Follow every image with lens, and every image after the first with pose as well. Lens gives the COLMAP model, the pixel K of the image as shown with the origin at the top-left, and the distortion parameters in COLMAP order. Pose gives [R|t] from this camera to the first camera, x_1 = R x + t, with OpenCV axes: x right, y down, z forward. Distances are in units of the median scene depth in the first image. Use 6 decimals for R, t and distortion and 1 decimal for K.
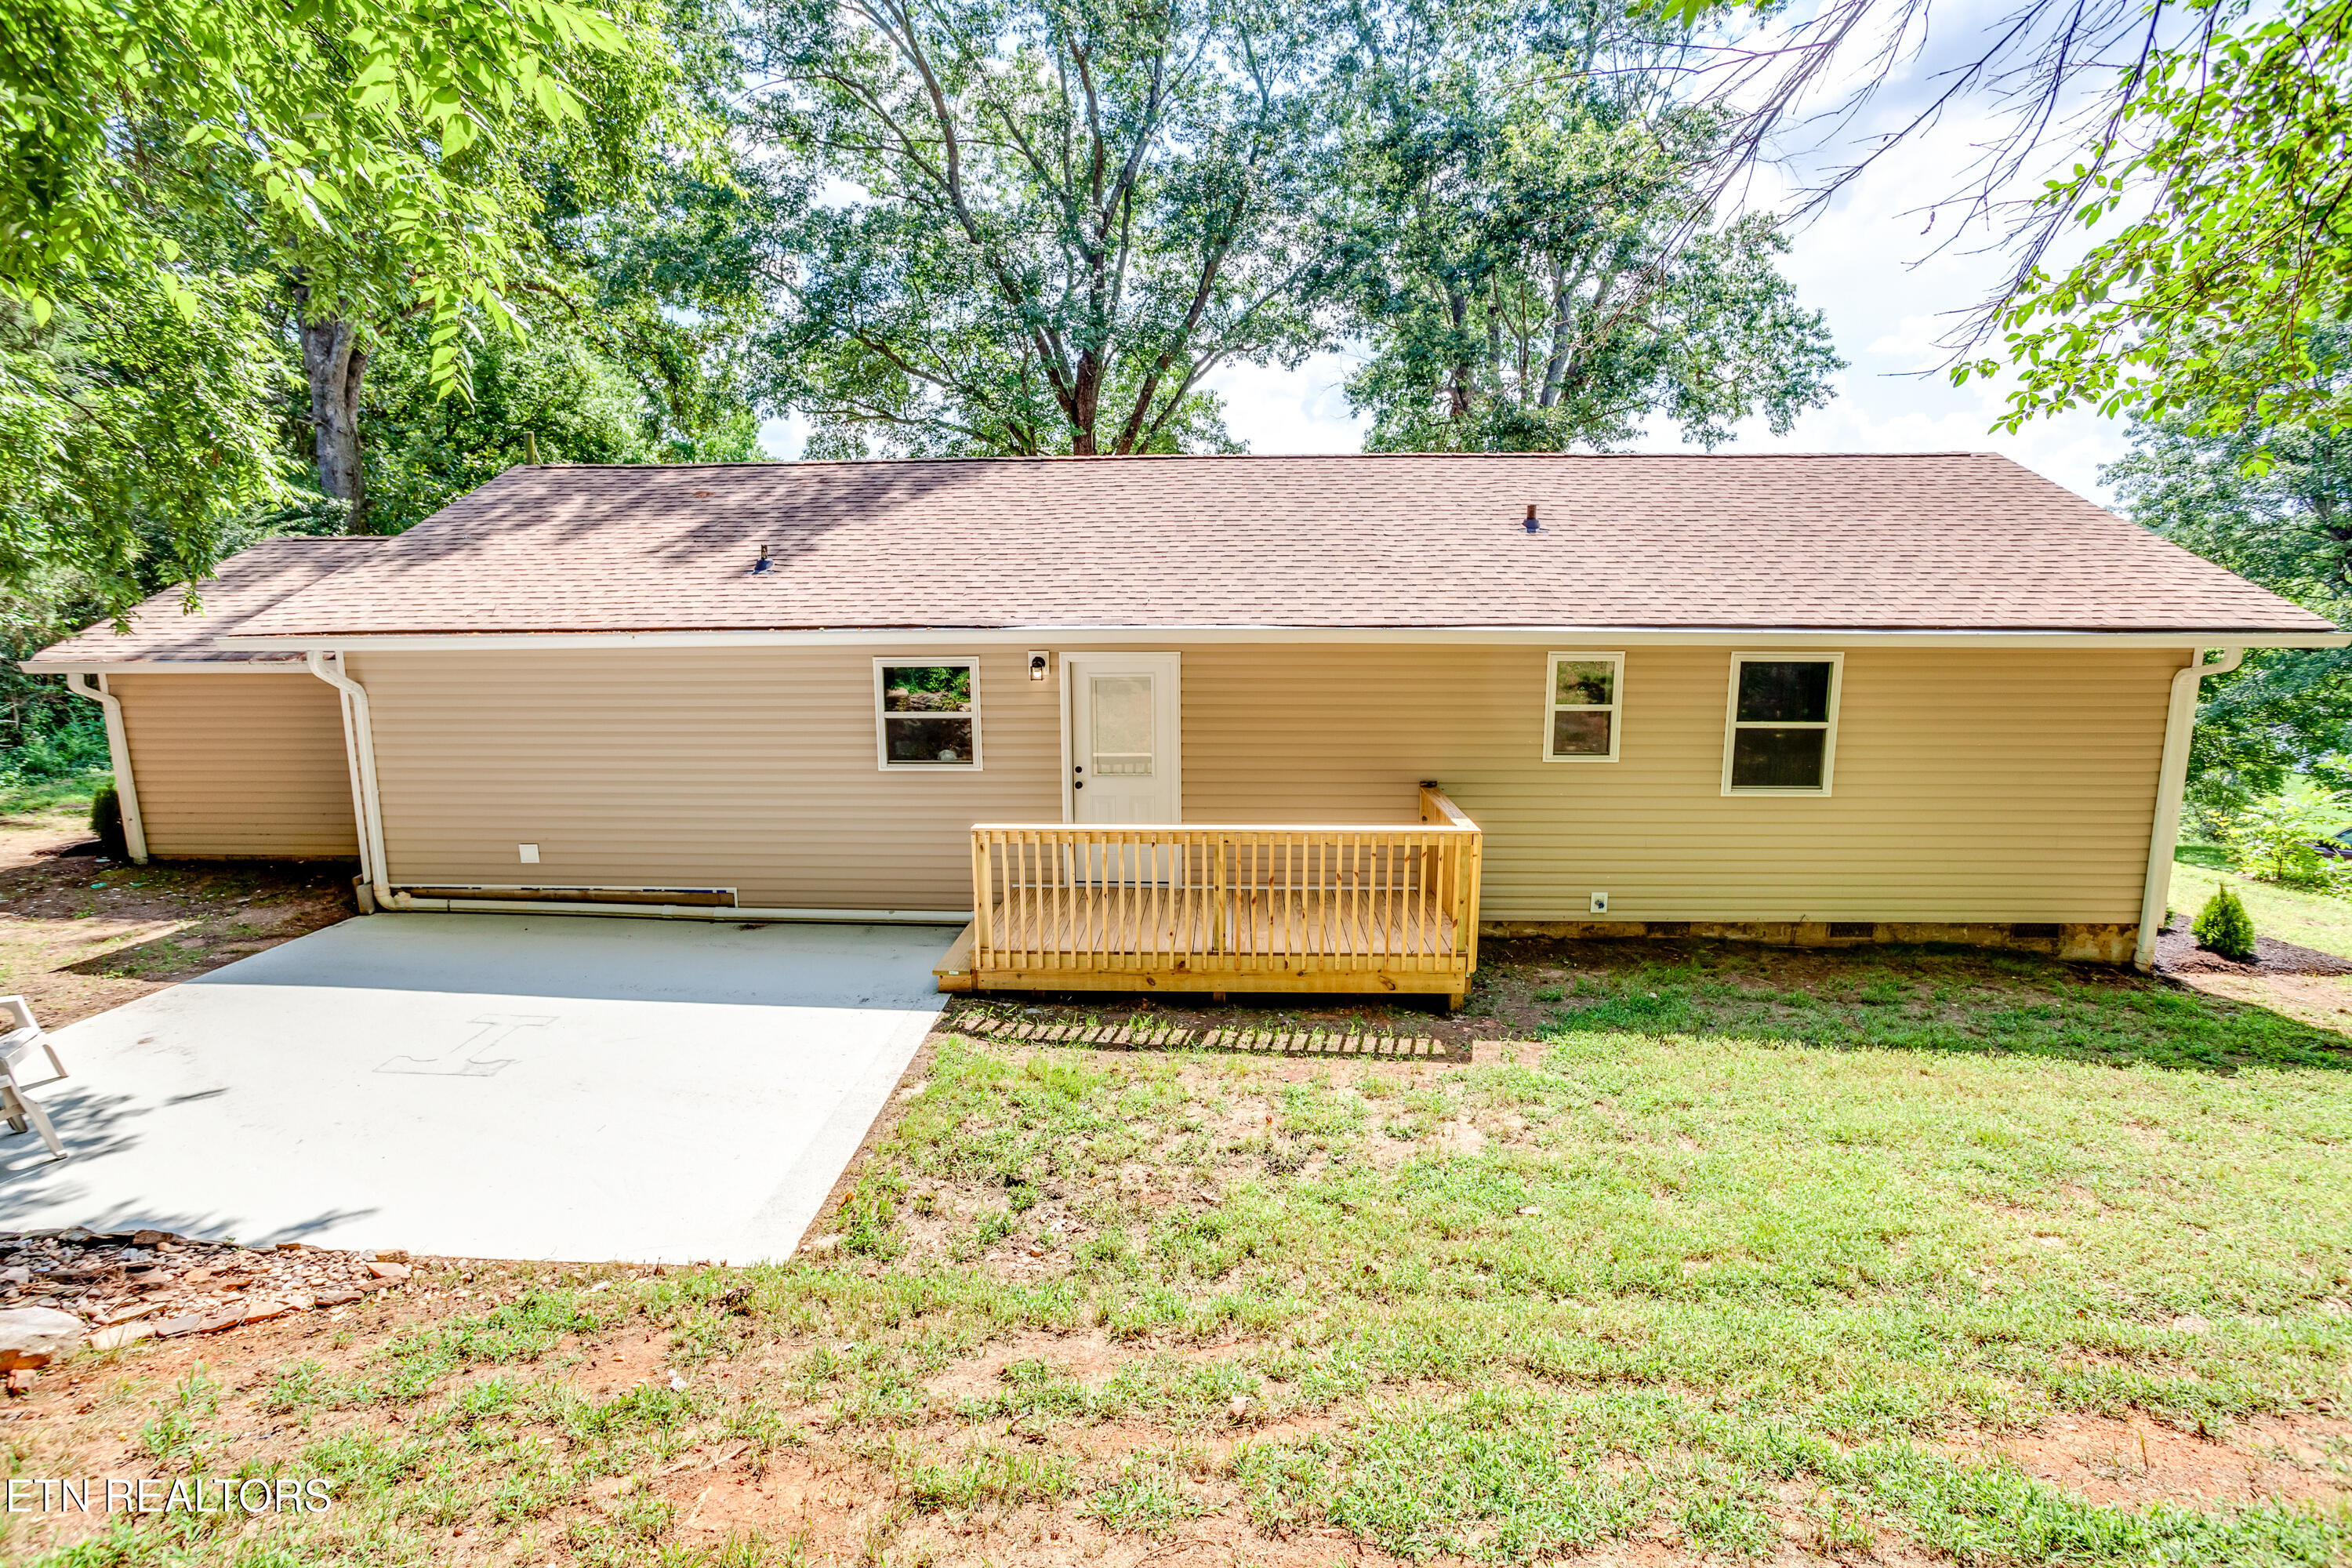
lens RADIAL K [[1144.7, 0, 1176.0], [0, 1144.7, 784.0], [0, 0, 1]] dist [-0.052289, 0.031988]
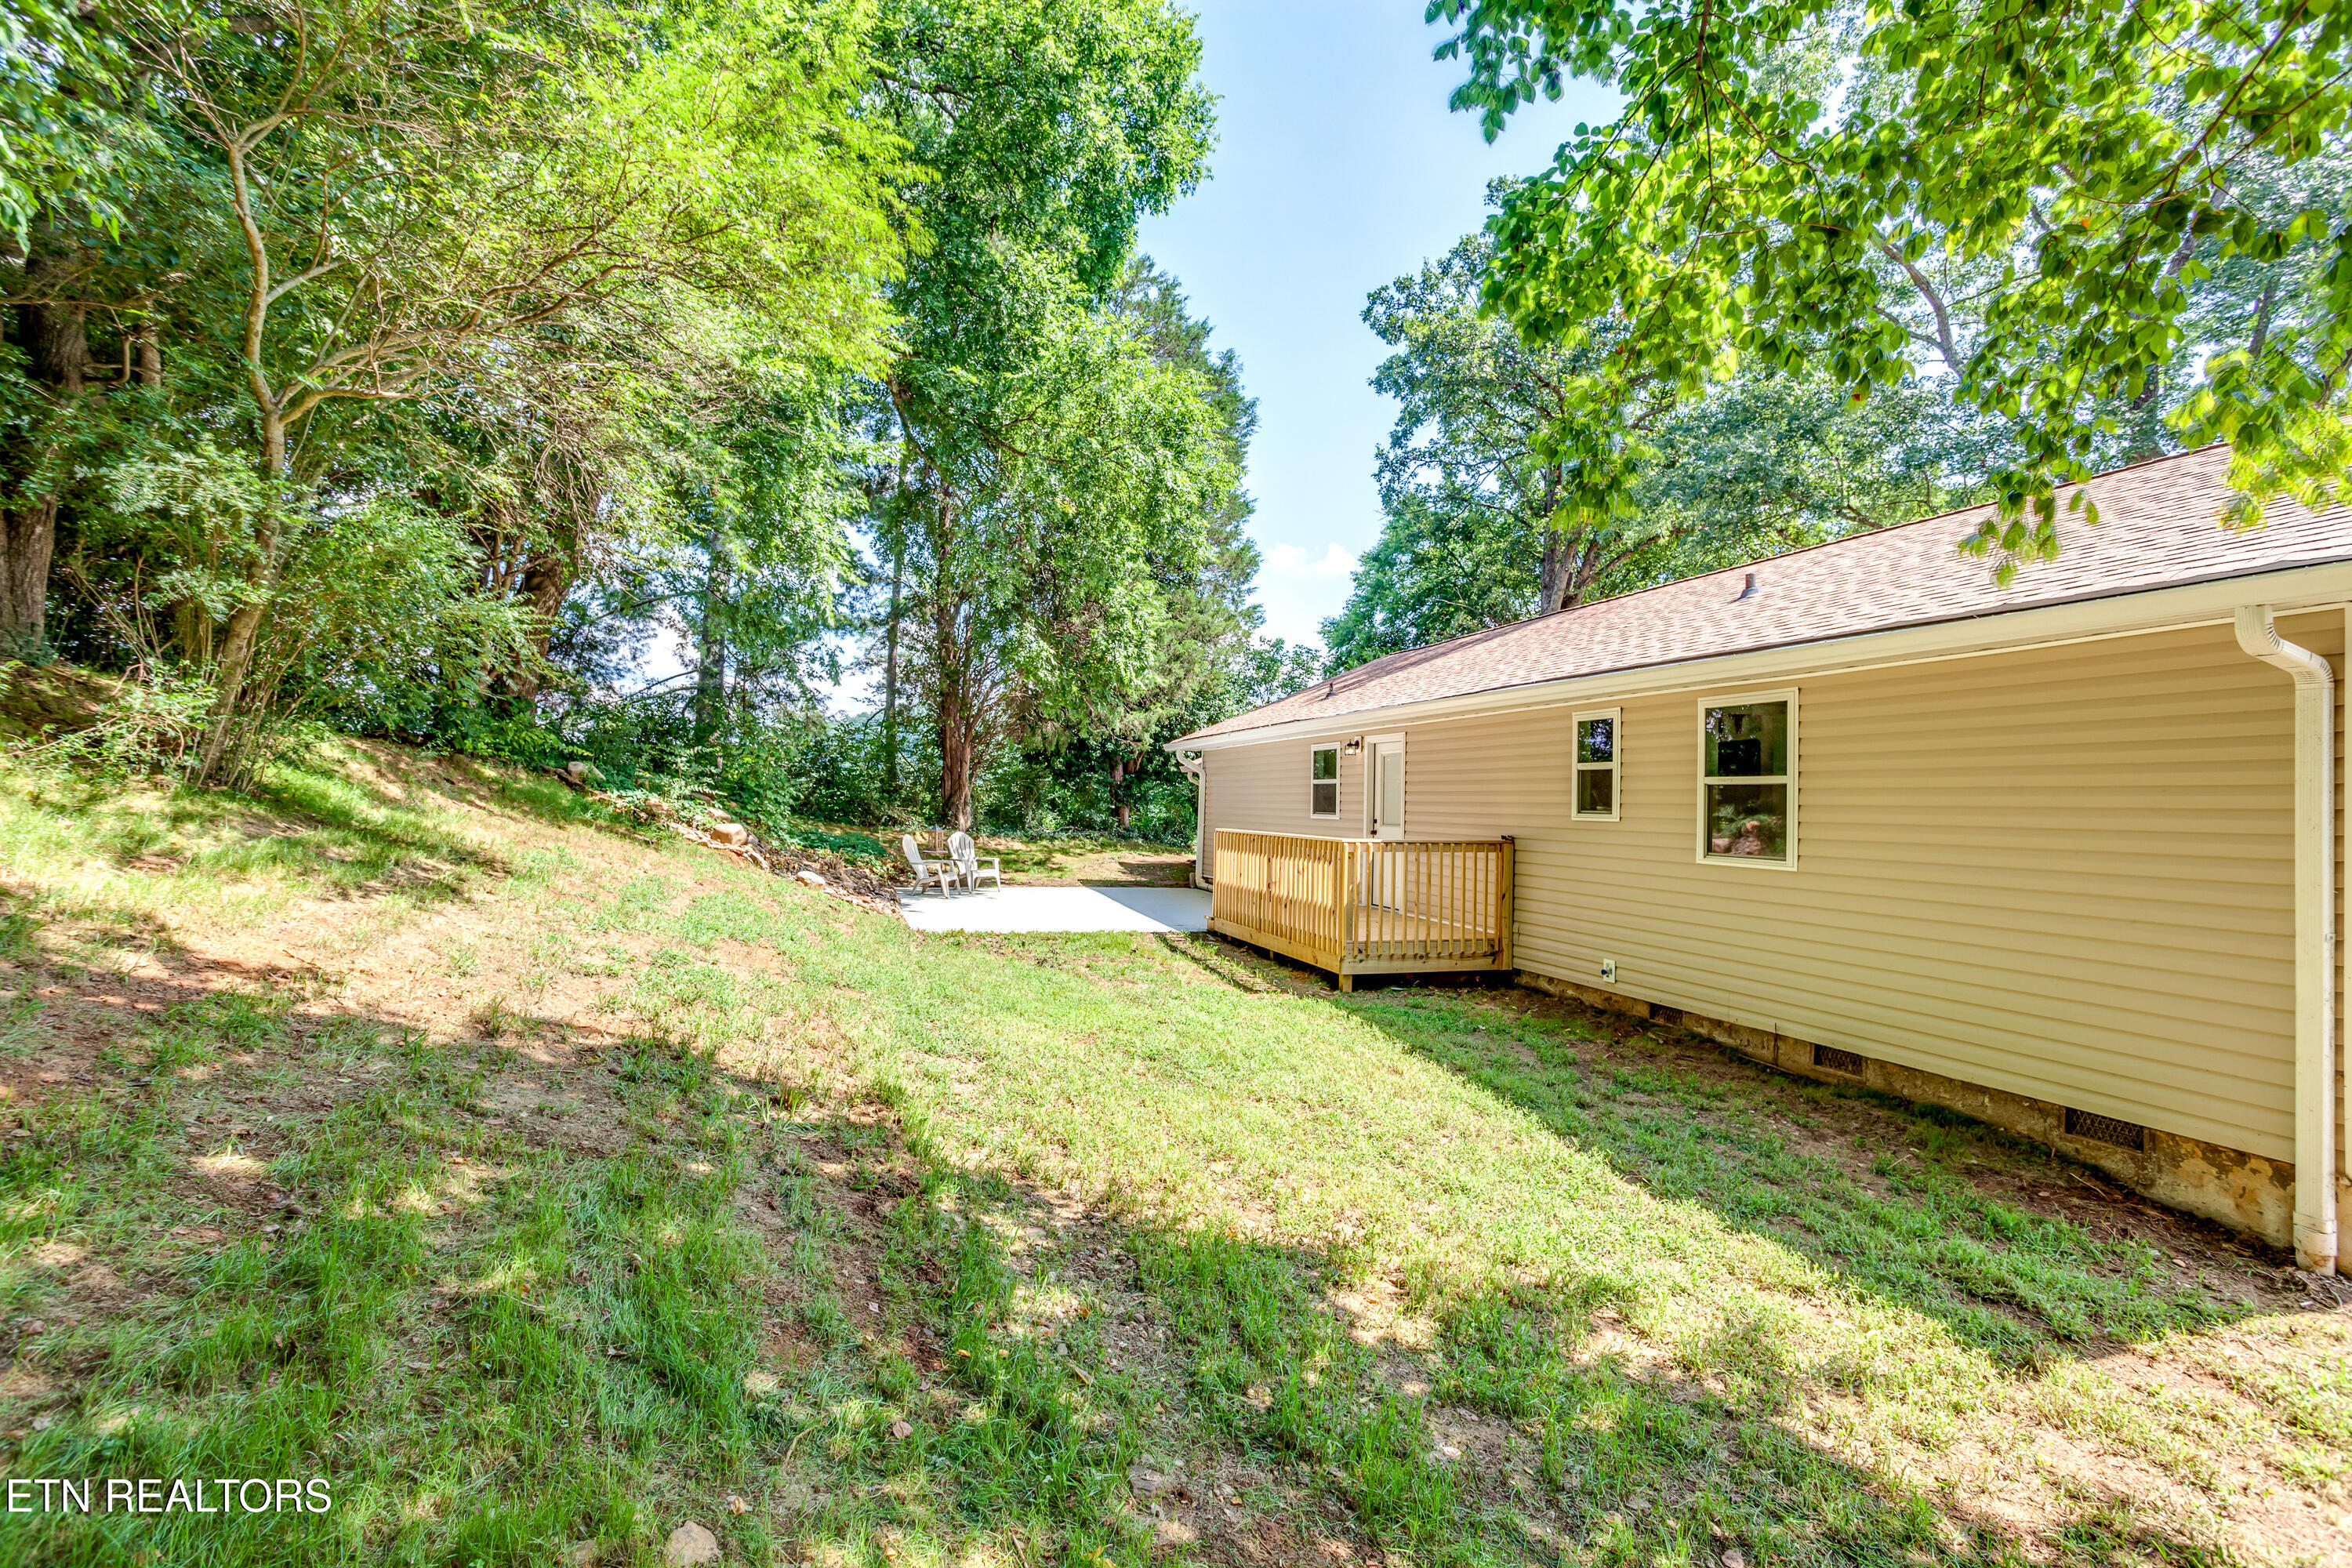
lens RADIAL K [[1144.7, 0, 1176.0], [0, 1144.7, 784.0], [0, 0, 1]] dist [-0.052289, 0.031988]
pose [[0.324975, -0.004369, -0.945712, 1.171250], [-0.183250, 0.980746, -0.067501, 0.083081], [0.927799, 0.195238, 0.317918, 0.338953]]
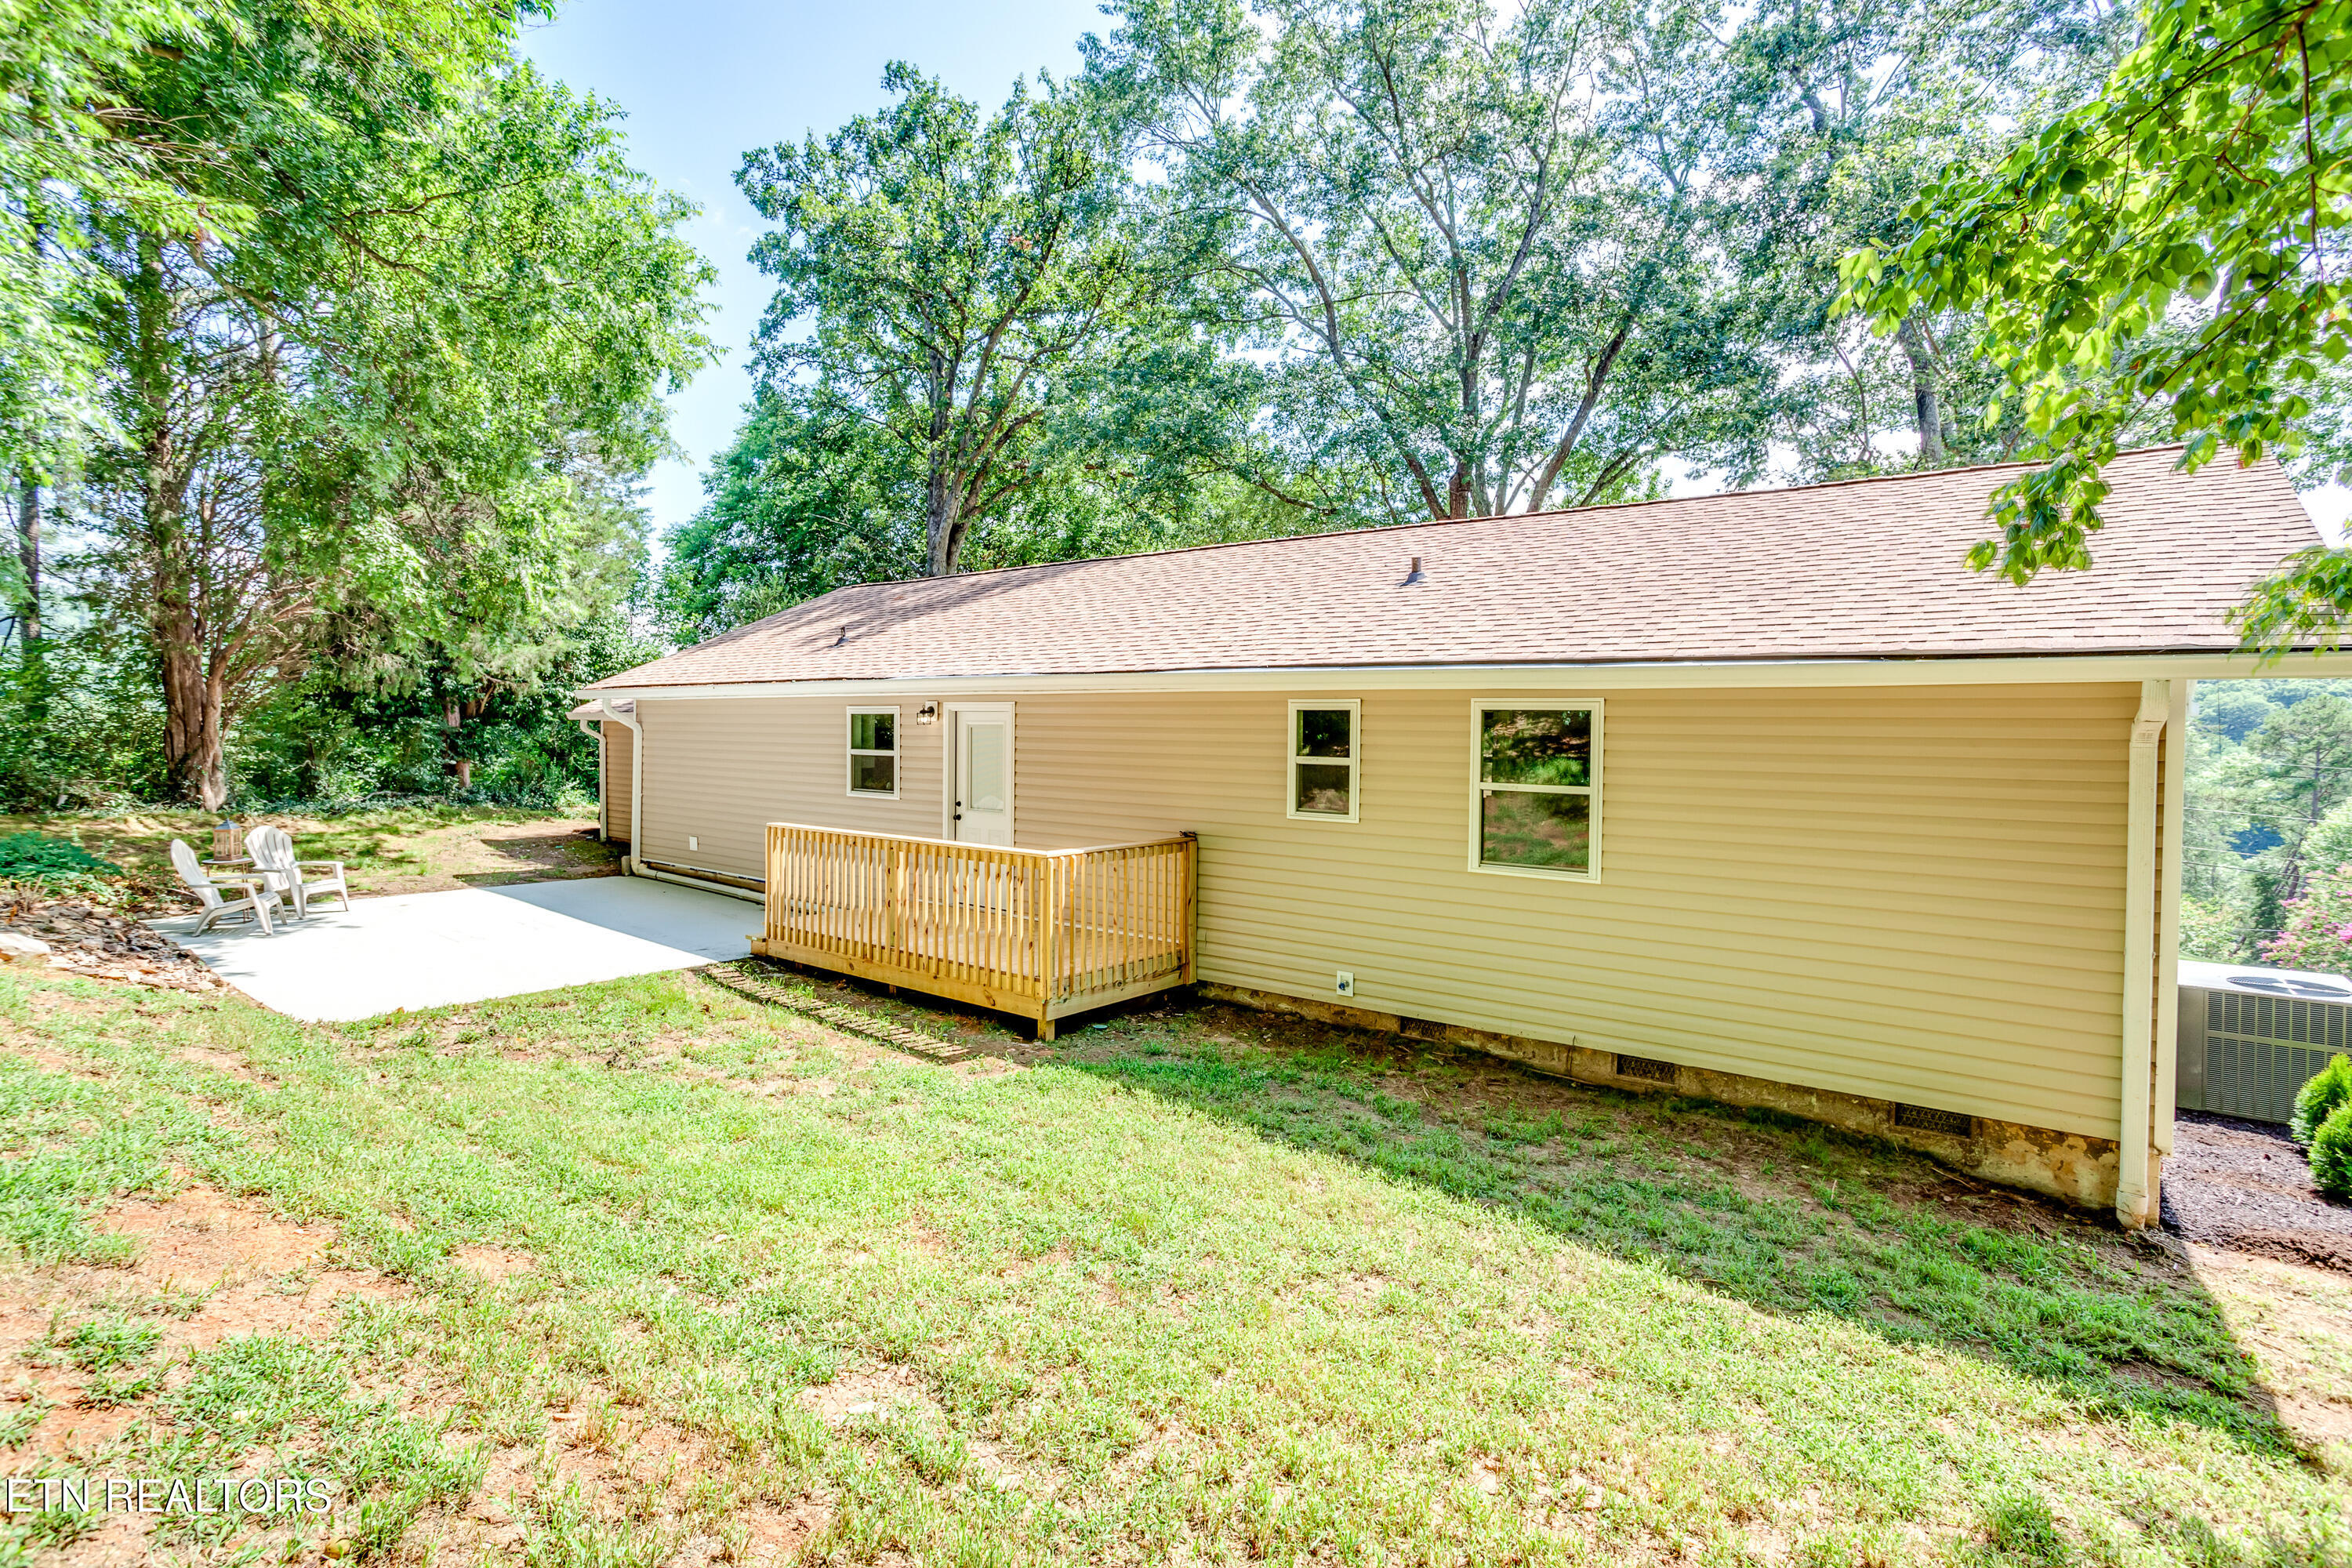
lens RADIAL K [[1147.4, 0, 1187.2], [0, 1147.4, 760.0], [0, 0, 1]] dist [-0.053753, 0.032311]
pose [[0.815525, 0.031039, -0.577889, 0.792441], [-0.115834, 0.987109, -0.110447, 0.046287], [0.567011, 0.157012, 0.808607, 0.190809]]
